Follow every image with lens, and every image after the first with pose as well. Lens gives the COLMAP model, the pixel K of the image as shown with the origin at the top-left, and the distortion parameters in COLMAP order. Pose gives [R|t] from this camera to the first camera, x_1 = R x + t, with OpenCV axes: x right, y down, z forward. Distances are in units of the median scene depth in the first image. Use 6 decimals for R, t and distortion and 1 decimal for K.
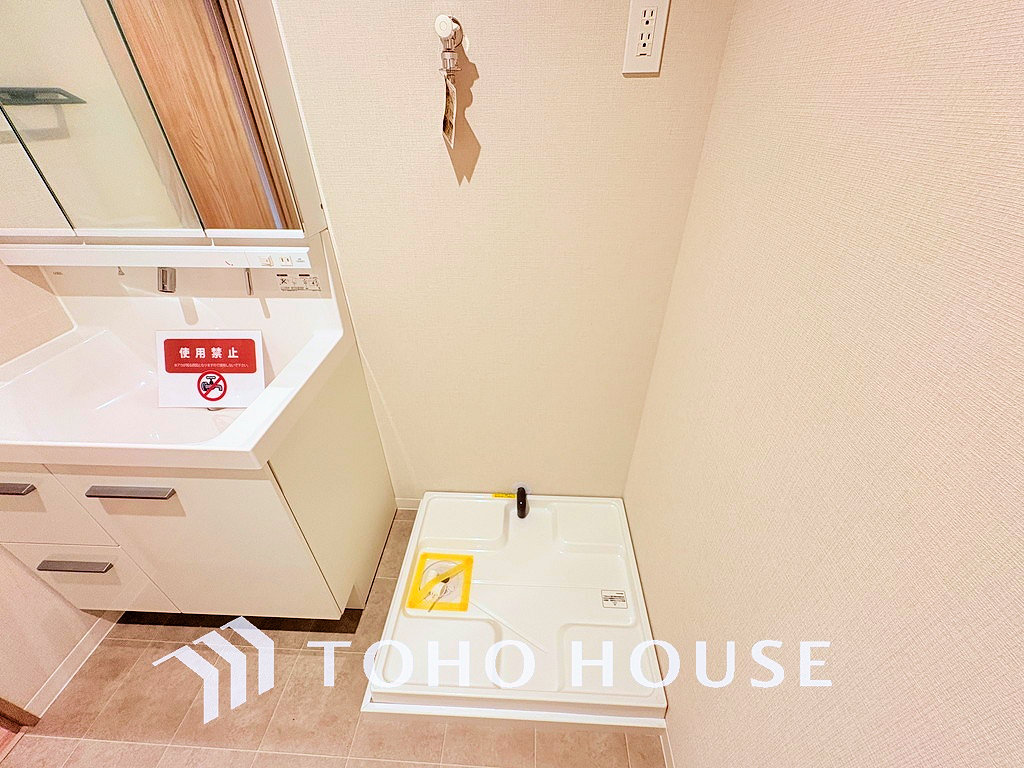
lens RADIAL K [[406.7, 0, 509.7], [0, 406.7, 383.9], [0, 0, 1]] dist [-0.000956, 0.000432]
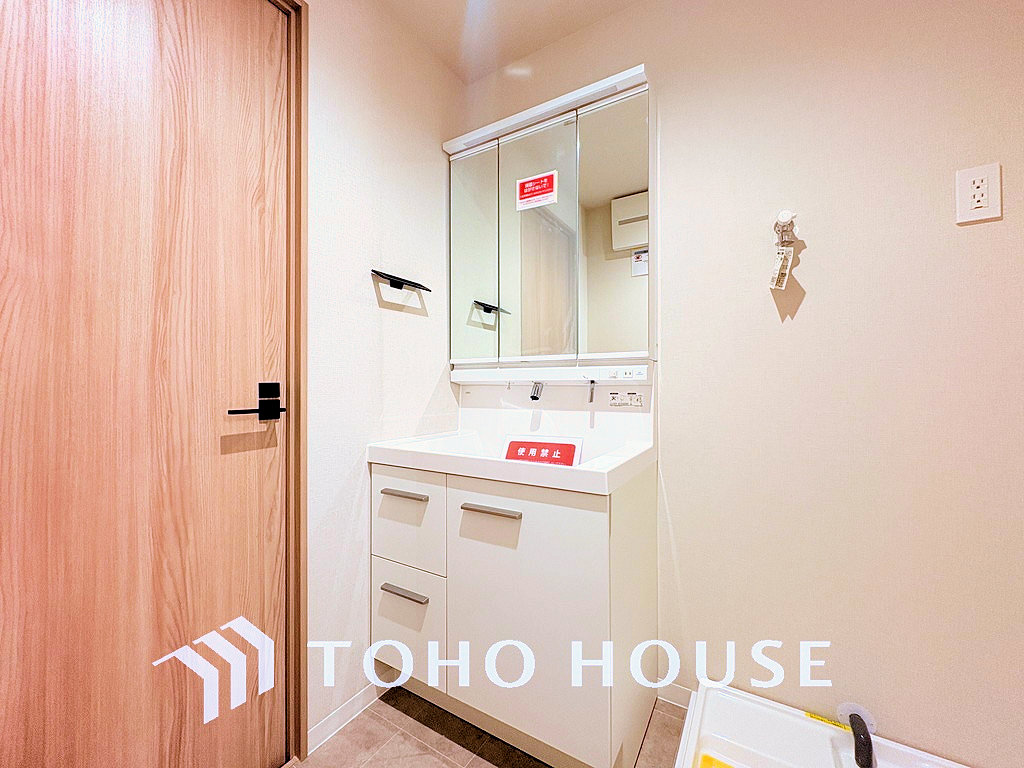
lens RADIAL K [[406.7, 0, 512.7], [0, 406.7, 384.3], [0, 0, 1]] dist [-0.000956, 0.000432]
pose [[0.879211, 0.001936, -0.476428, -0.220376], [-0.274982, 0.818680, -0.504131, 0.427863], [0.389066, 0.574247, 0.720325, -0.065267]]
